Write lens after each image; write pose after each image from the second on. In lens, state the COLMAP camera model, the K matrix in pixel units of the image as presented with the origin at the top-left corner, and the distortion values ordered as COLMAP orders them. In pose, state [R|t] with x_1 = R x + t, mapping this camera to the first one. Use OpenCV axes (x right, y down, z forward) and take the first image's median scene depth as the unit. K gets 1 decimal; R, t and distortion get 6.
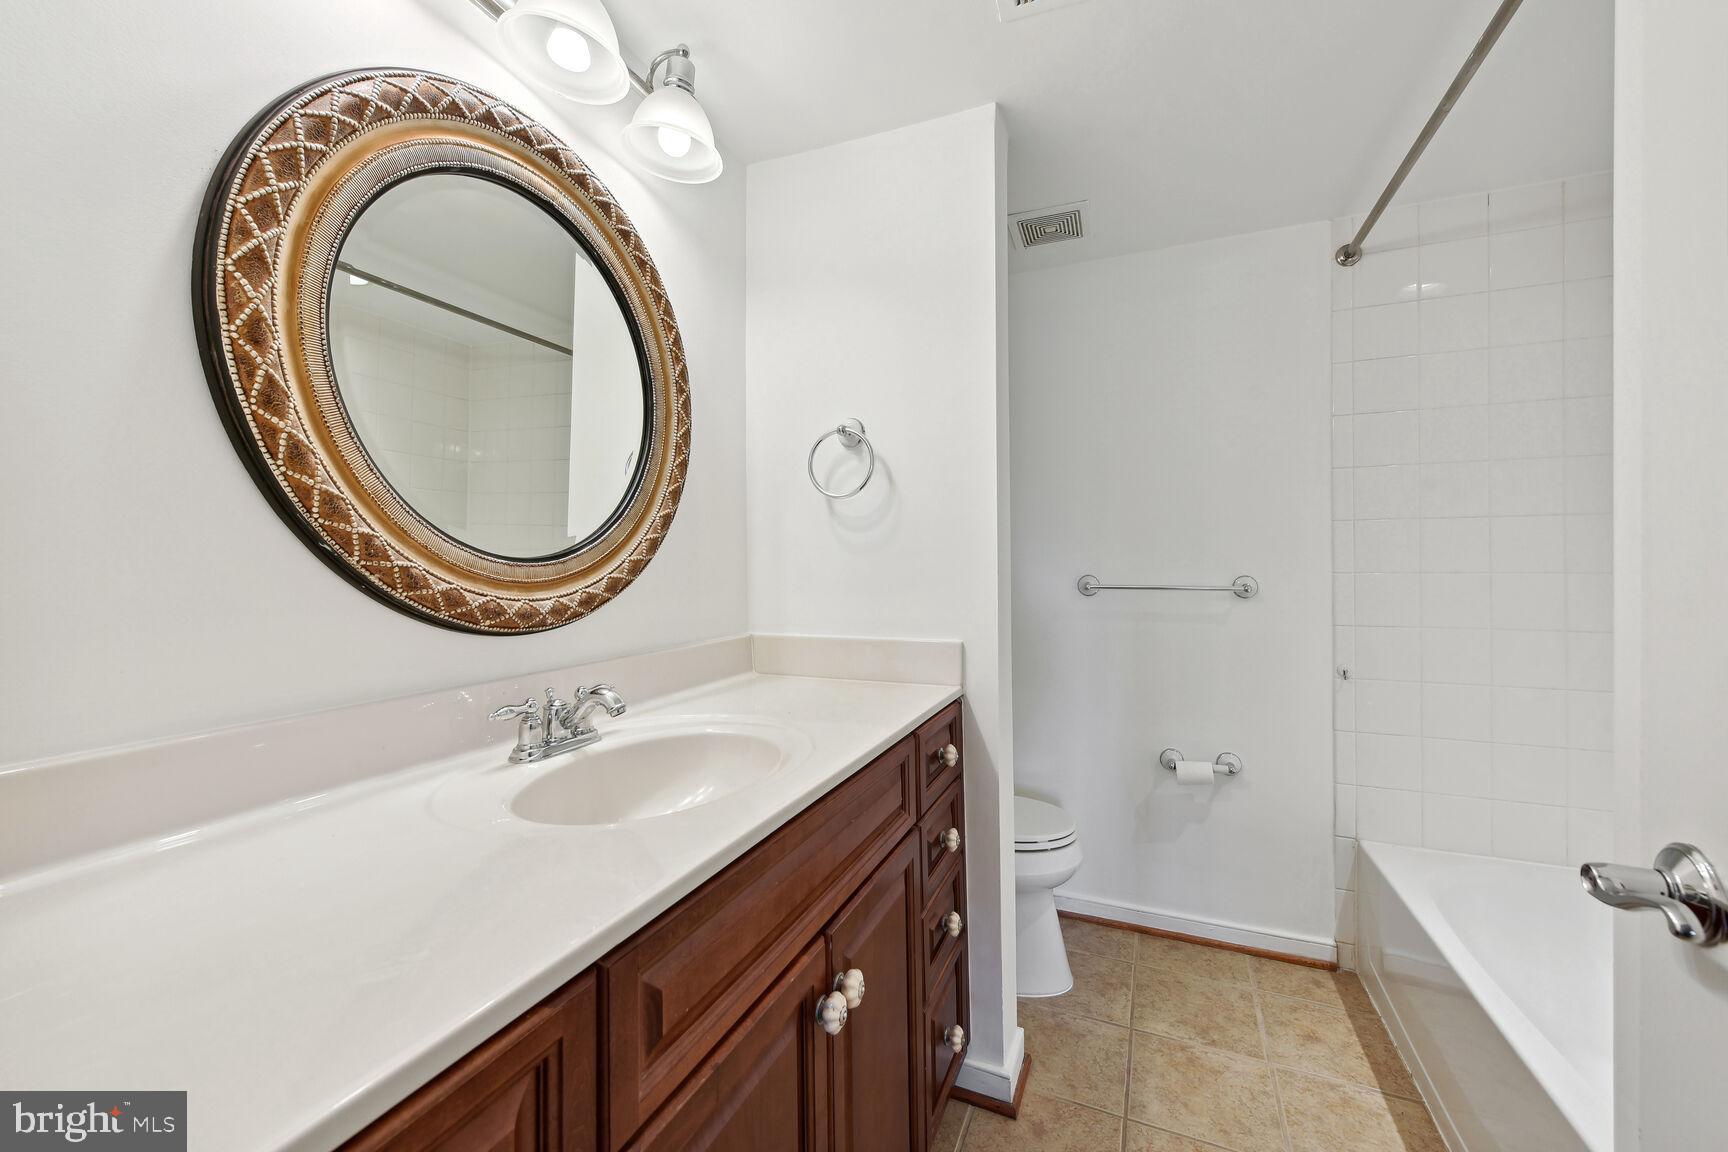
lens RADIAL K [[682.9, 0, 861.2], [0, 682.9, 571.7], [0, 0, 1]] dist [0.008765, 0.000025]
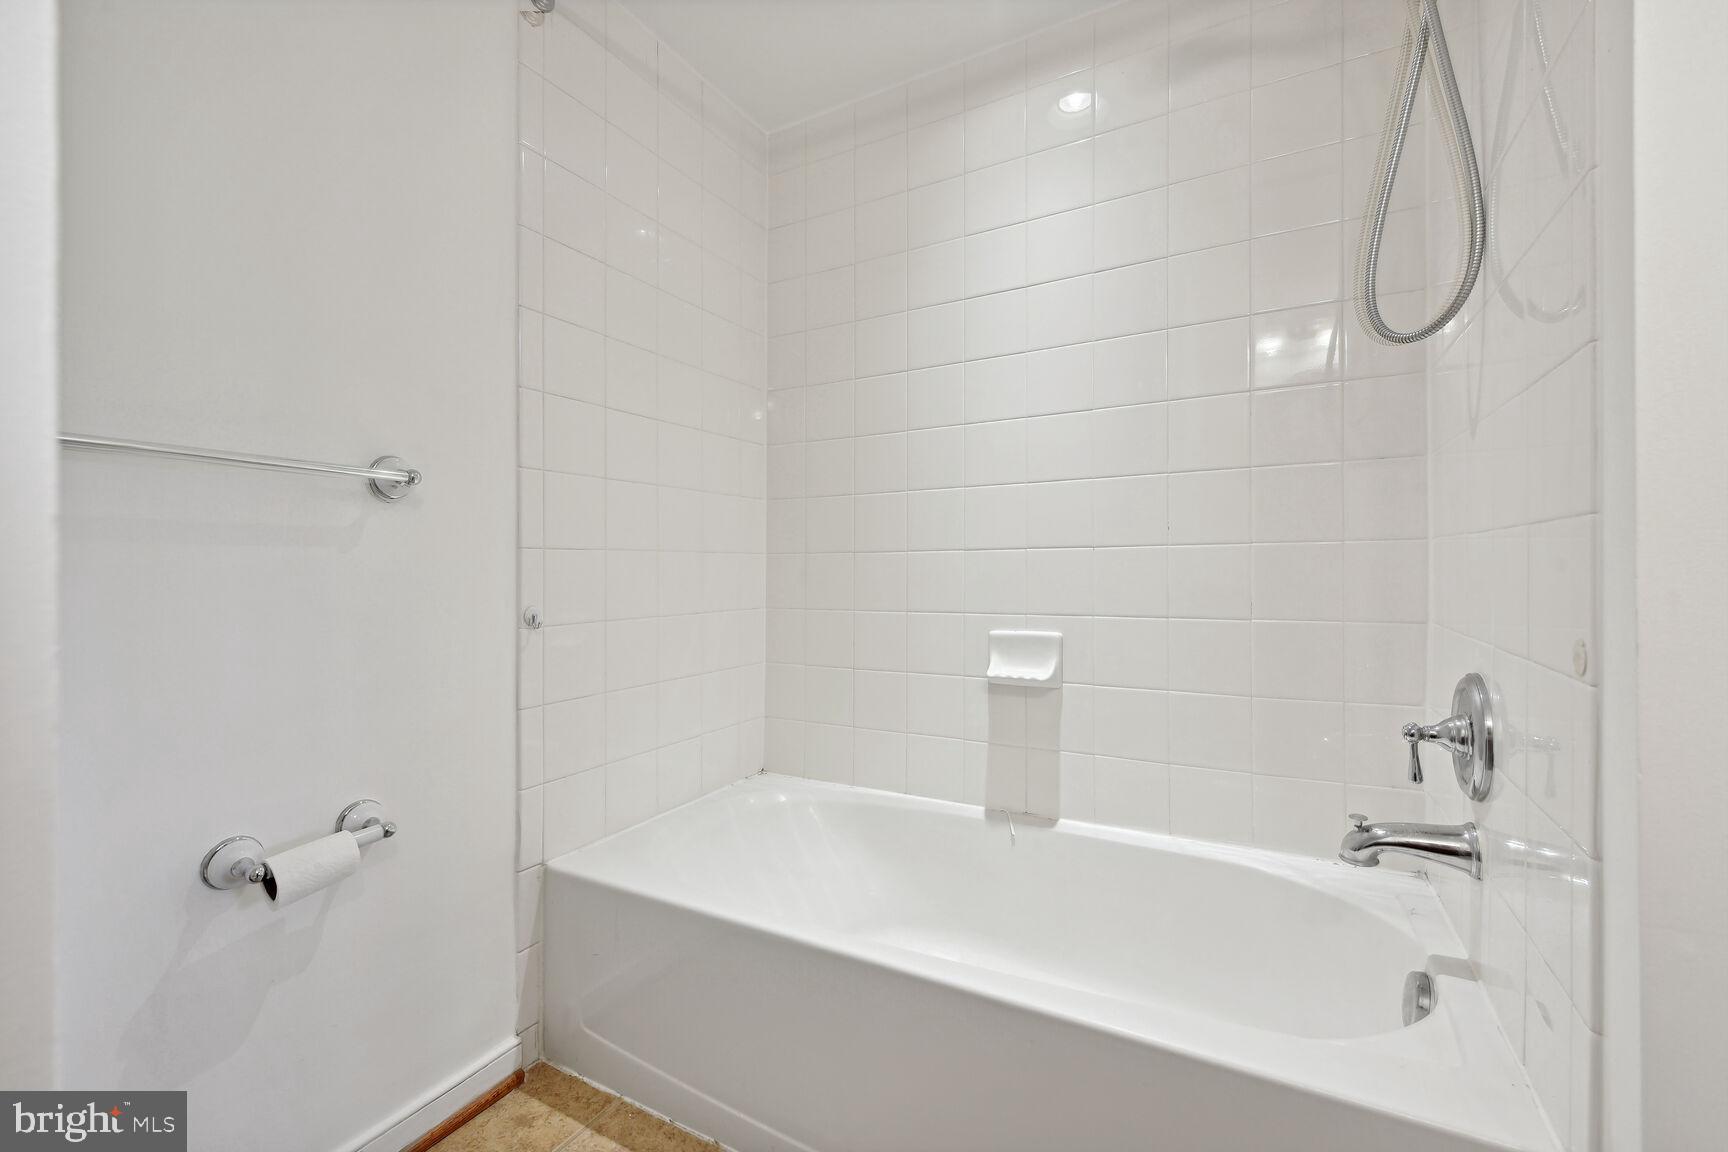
lens RADIAL K [[716.0, 0, 863.1], [0, 716.0, 567.5], [0, 0, 1]] dist [-0.000007, -0.000056]
pose [[0.091630, 0.003455, 0.995787, 0.046423], [-0.000403, 0.999994, -0.003433, 0.099375], [-0.995793, -0.000087, 0.091631, 0.616091]]
